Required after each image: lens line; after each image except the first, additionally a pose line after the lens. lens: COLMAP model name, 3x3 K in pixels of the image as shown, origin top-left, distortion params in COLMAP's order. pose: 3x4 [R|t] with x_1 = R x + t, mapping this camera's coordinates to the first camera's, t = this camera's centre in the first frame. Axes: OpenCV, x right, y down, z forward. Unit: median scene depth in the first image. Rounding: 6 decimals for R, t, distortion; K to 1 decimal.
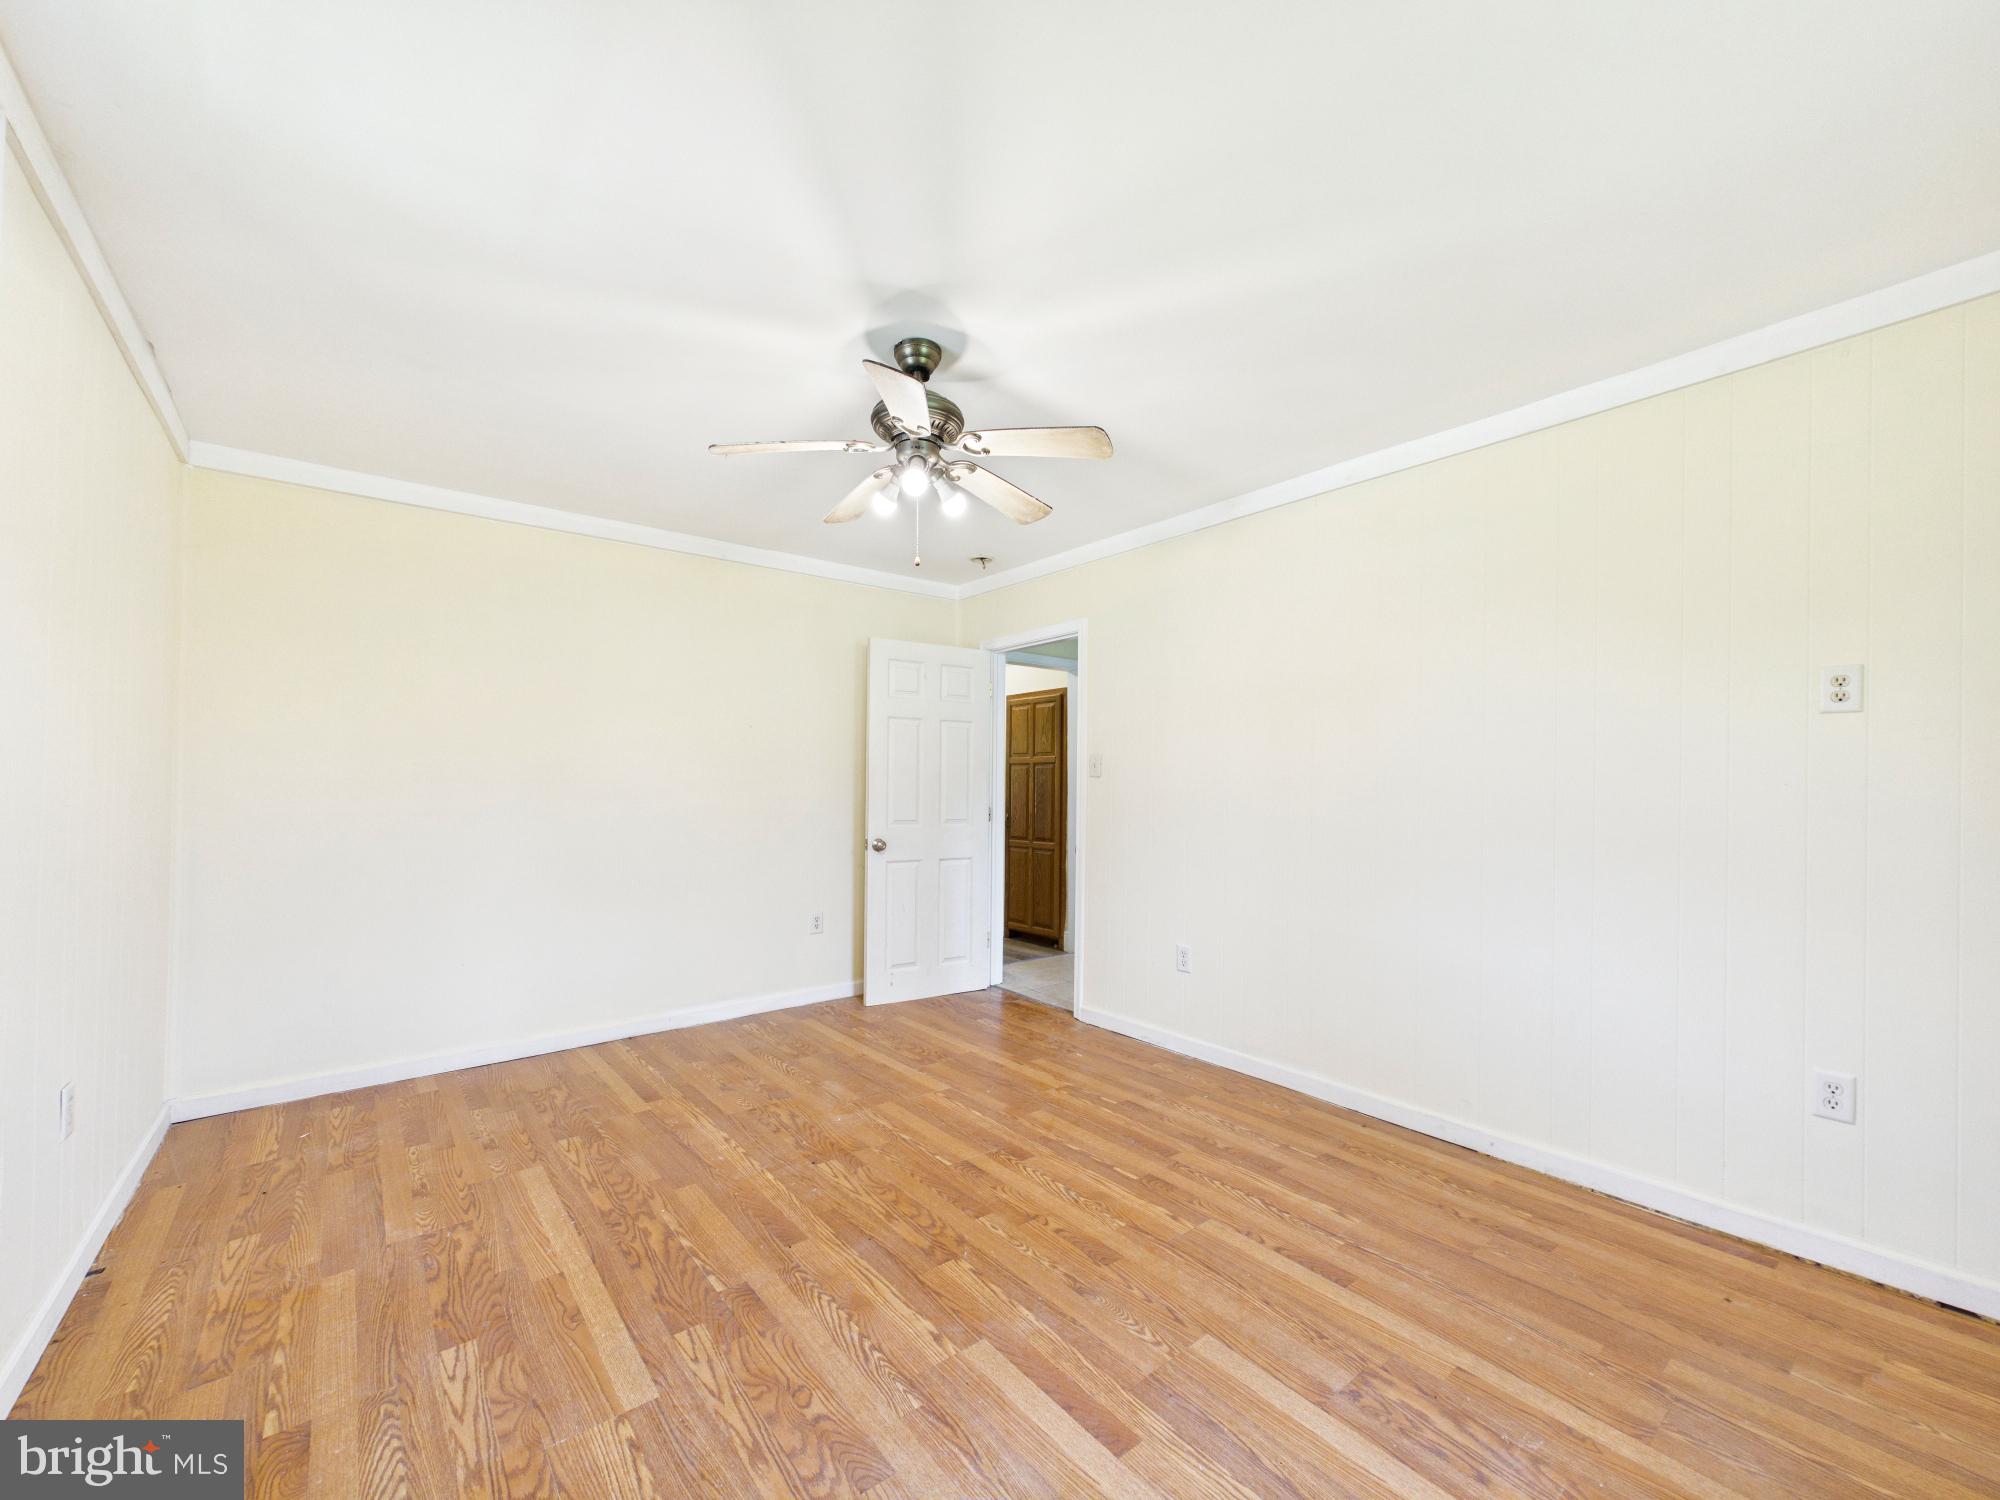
lens RADIAL K [[802.3, 0, 995.3], [0, 802.3, 756.8], [0, 0, 1]] dist [-0.000113, -0.000096]
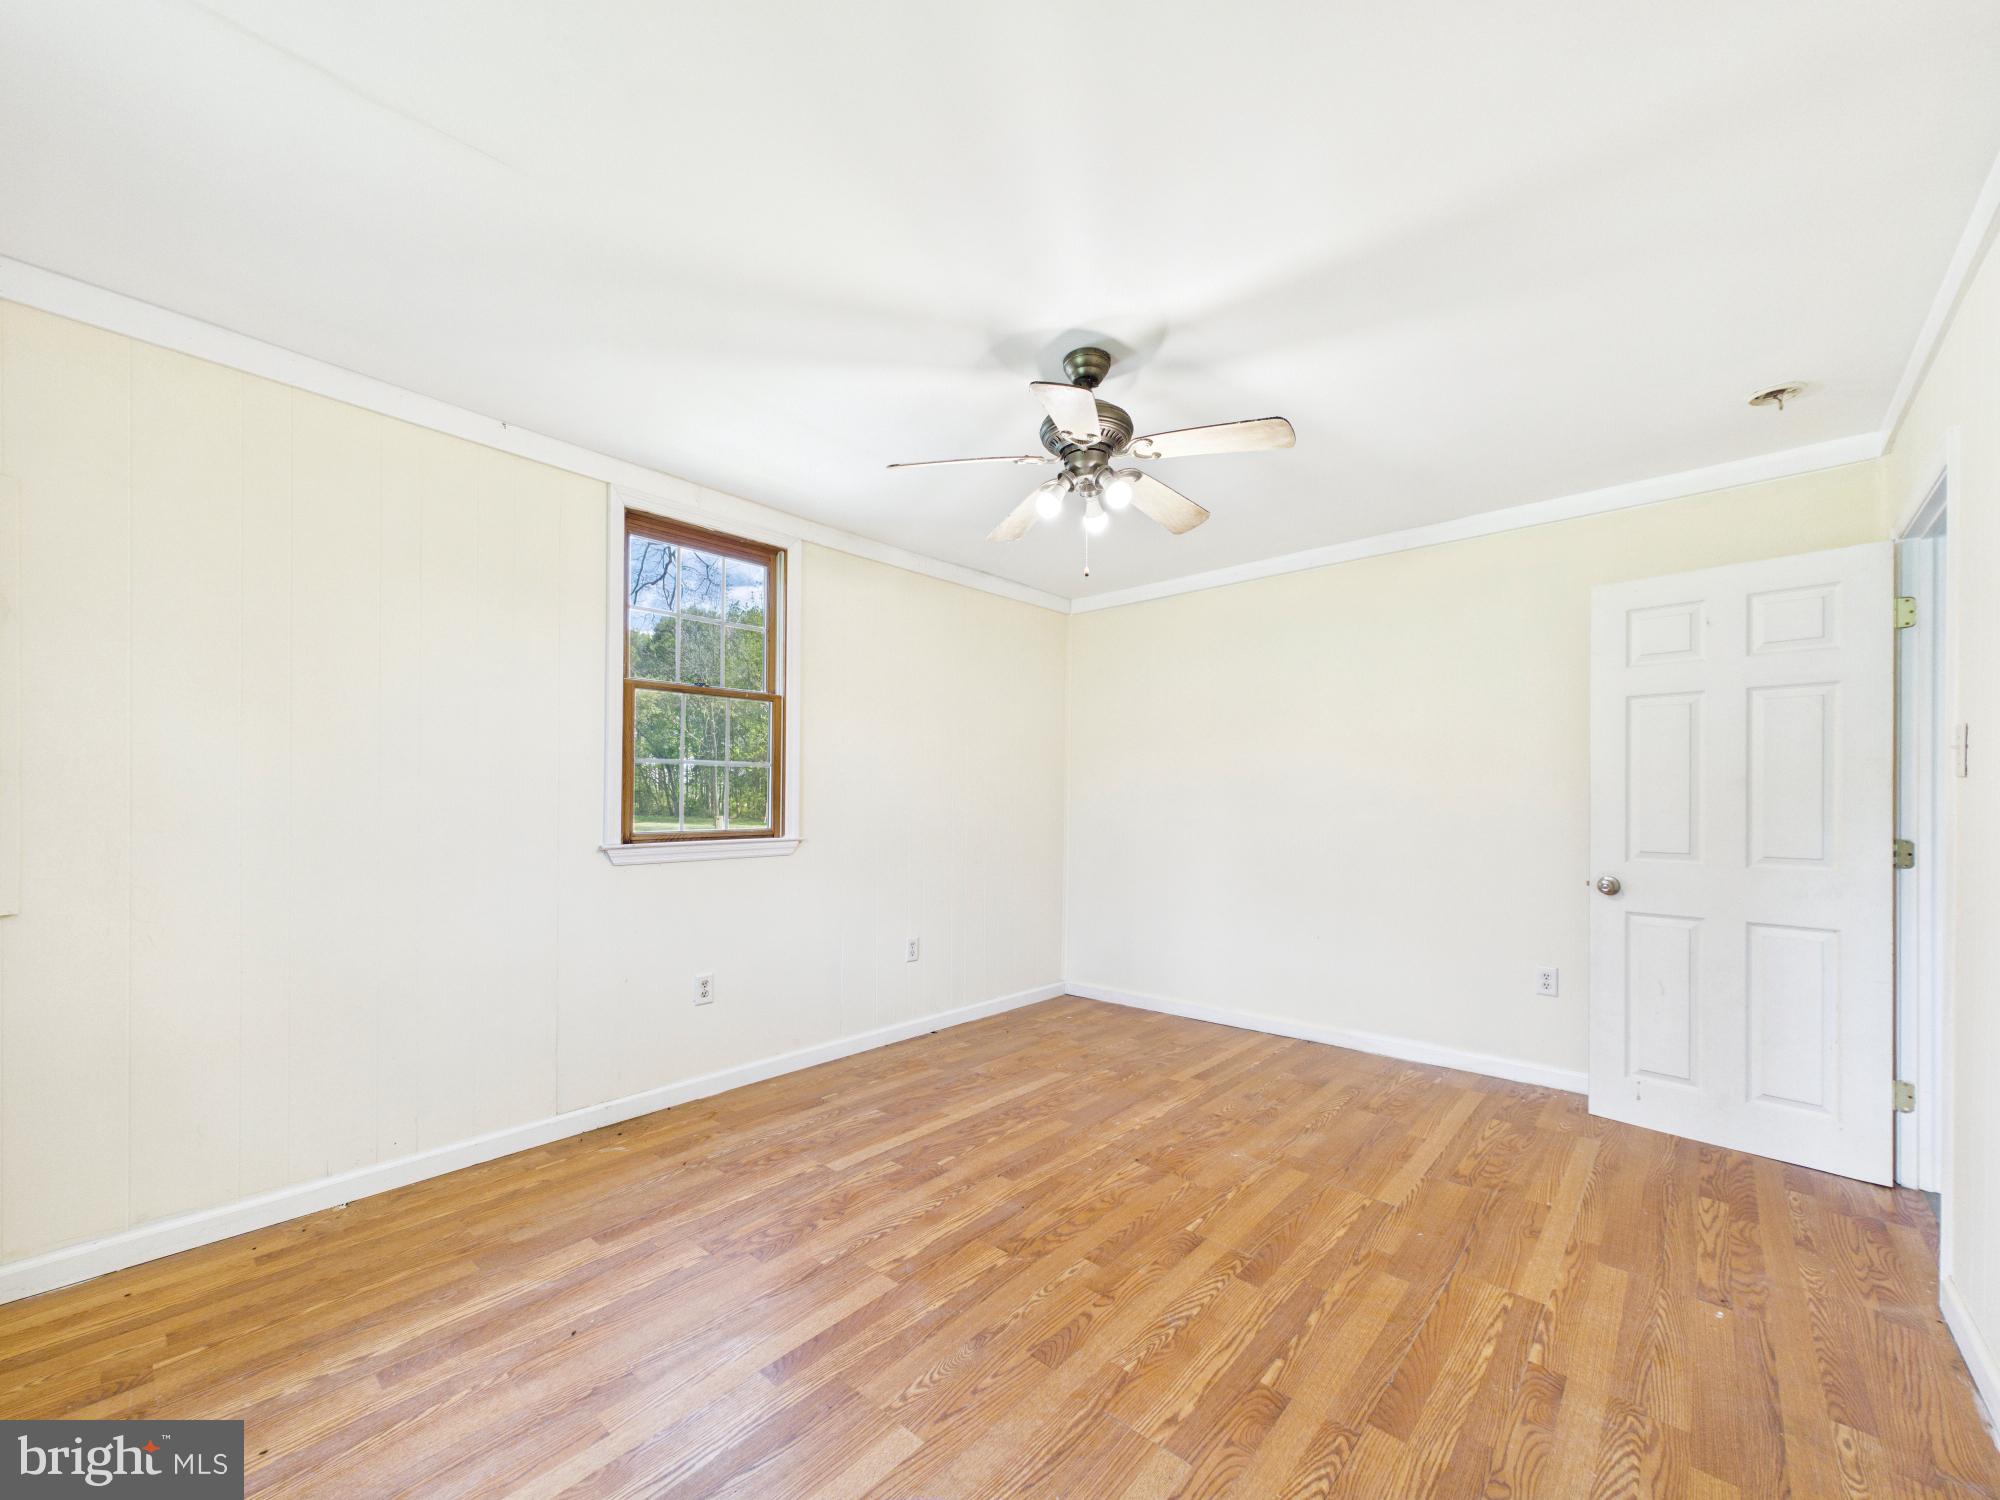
lens RADIAL K [[802.3, 0, 1001.0], [0, 802.3, 770.4], [0, 0, 1]] dist [-0.000113, -0.000096]
pose [[0.170112, -0.040104, -0.984608, 0.869179], [0.034223, 0.998809, -0.034769, 0.034518], [0.984830, -0.027782, 0.171282, 0.729231]]
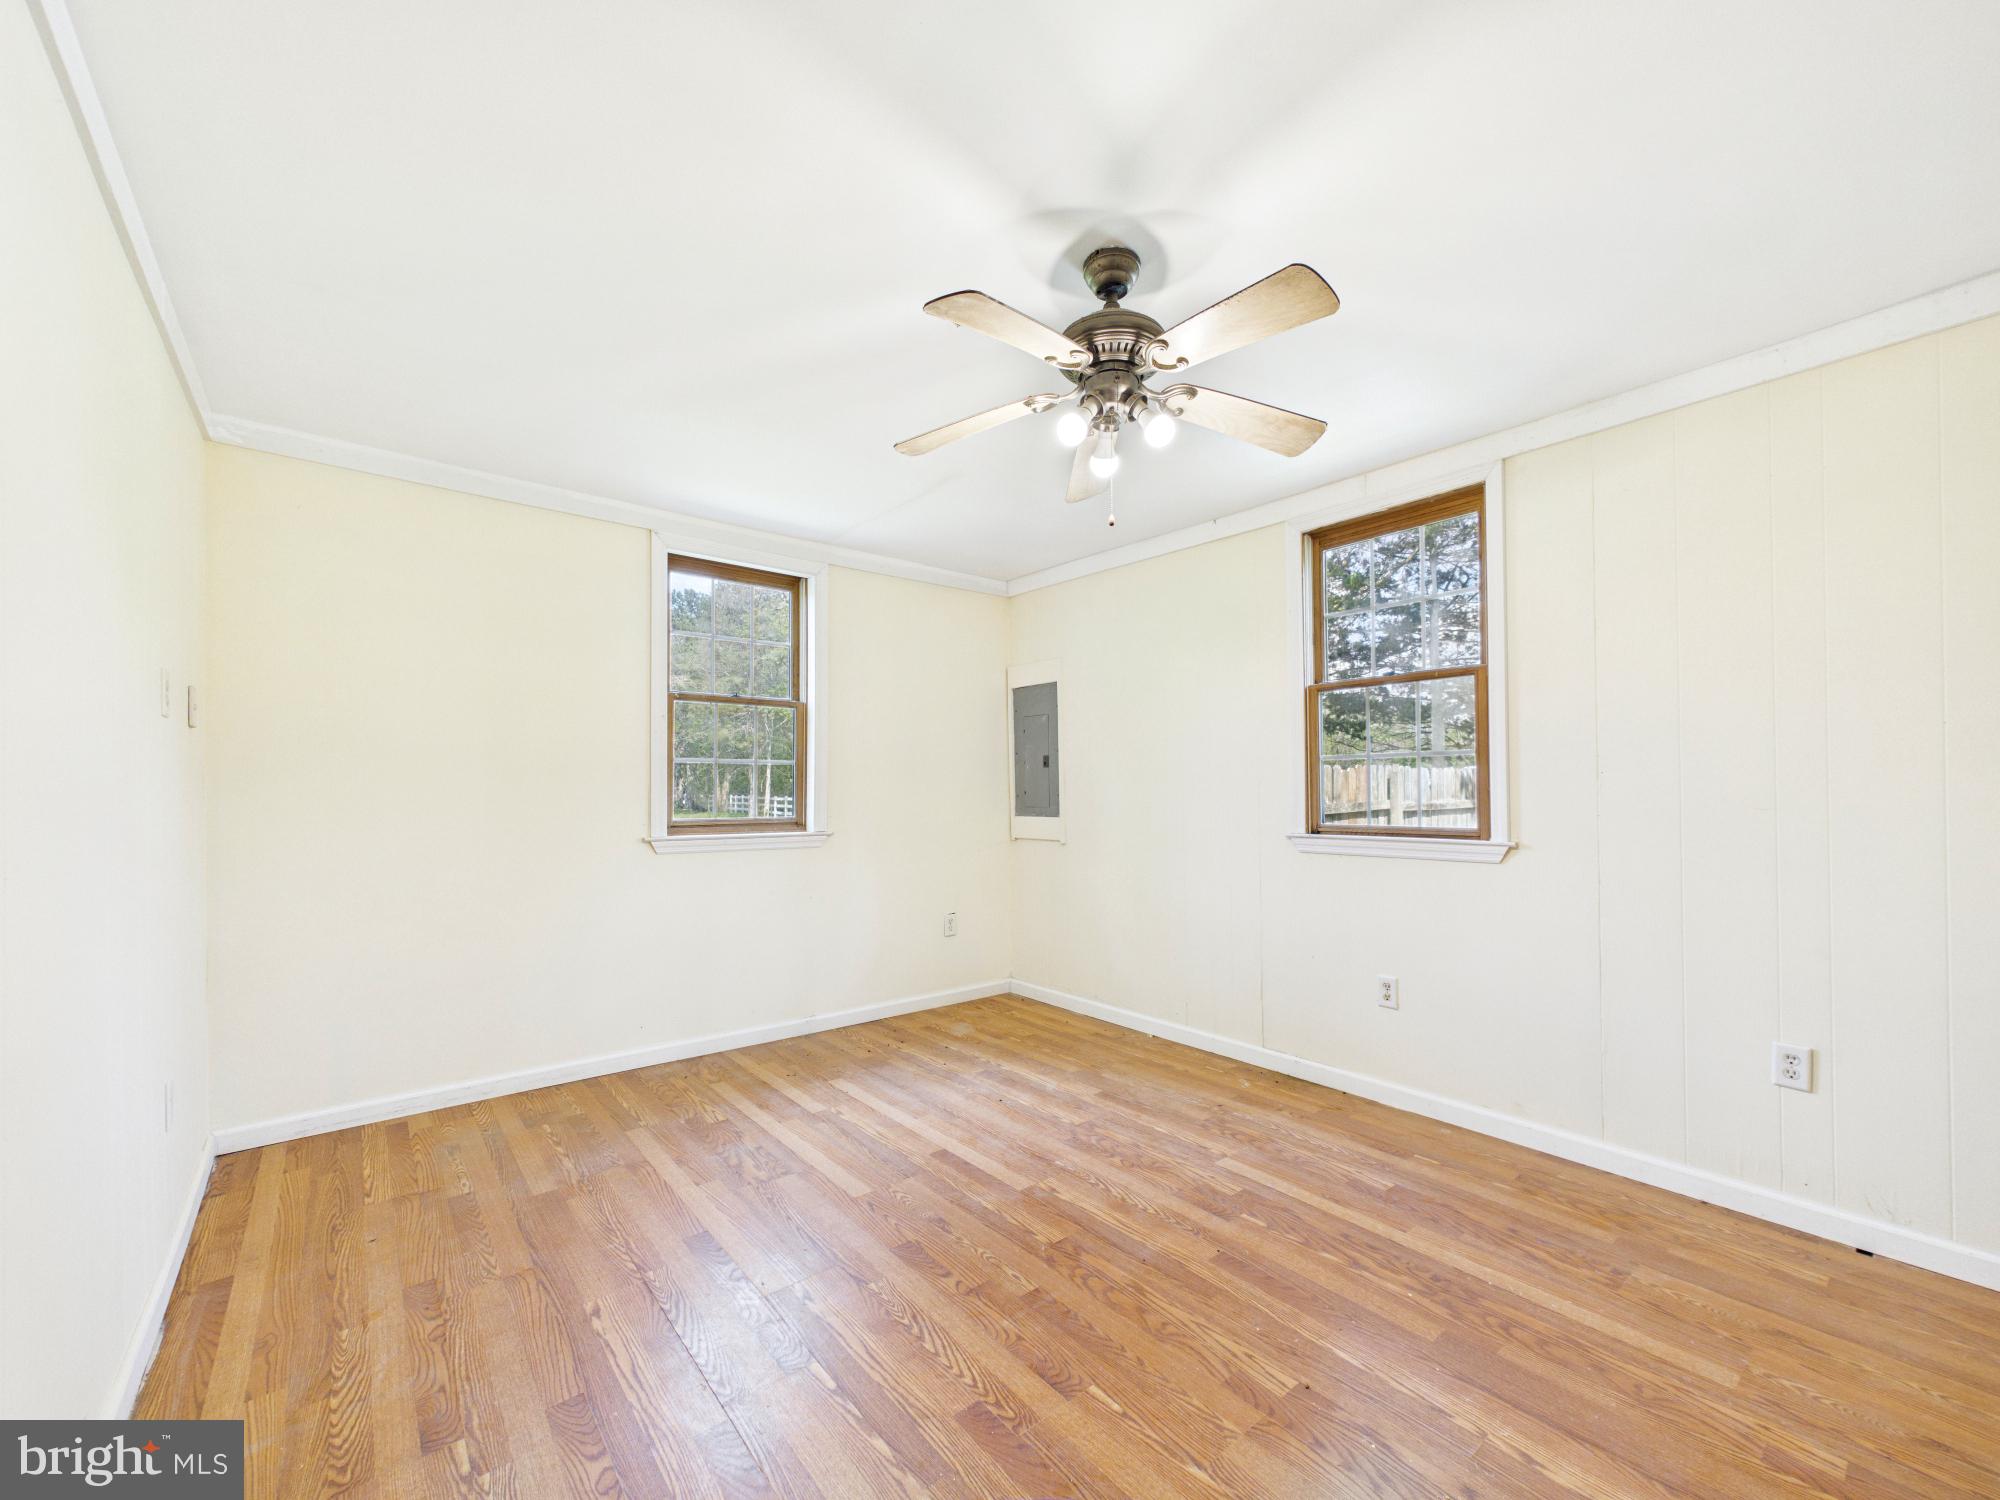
lens RADIAL K [[802.3, 0, 1000.1], [0, 802.3, 766.0], [0, 0, 1]] dist [-0.000113, -0.000096]
pose [[-0.999971, -0.001510, -0.007436, 0.023455], [-0.000993, 0.997616, -0.069000, 0.066572], [0.007522, -0.068991, -0.997589, 1.833963]]
